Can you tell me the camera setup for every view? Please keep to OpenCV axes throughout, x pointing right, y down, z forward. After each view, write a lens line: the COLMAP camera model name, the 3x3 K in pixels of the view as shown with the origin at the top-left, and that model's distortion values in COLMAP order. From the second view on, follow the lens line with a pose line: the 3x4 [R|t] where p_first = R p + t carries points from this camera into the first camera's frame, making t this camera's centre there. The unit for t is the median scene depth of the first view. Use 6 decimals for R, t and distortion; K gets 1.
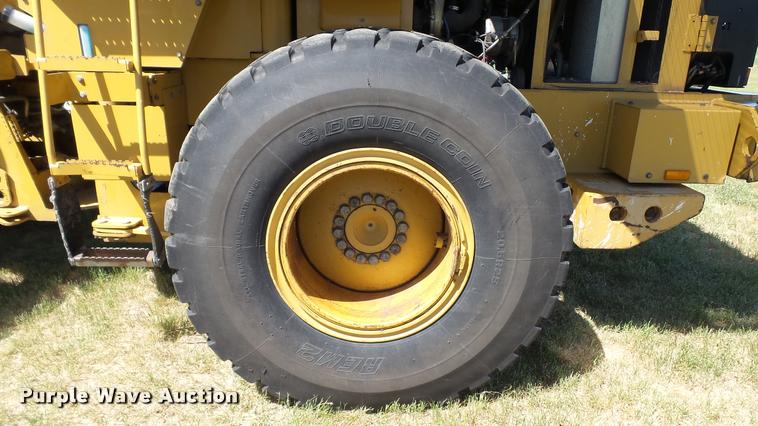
lens RADIAL K [[556.3, 0, 377.4], [0, 556.3, 216.4], [0, 0, 1]] dist [0.002995, 0.001311]
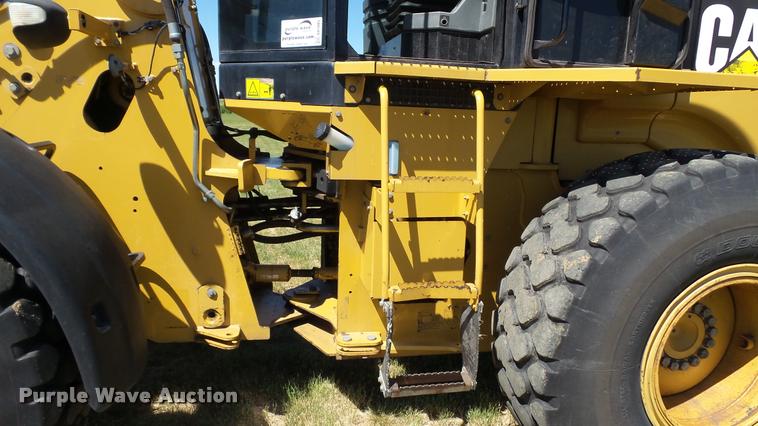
lens RADIAL K [[556.3, 0, 378.6], [0, 556.3, 212.4], [0, 0, 1]] dist [0.002995, 0.001311]
pose [[0.981764, -0.027040, 0.188170, -0.843044], [0.048776, 0.992526, -0.111862, -0.129131], [-0.183739, 0.119001, 0.975745, 0.083857]]
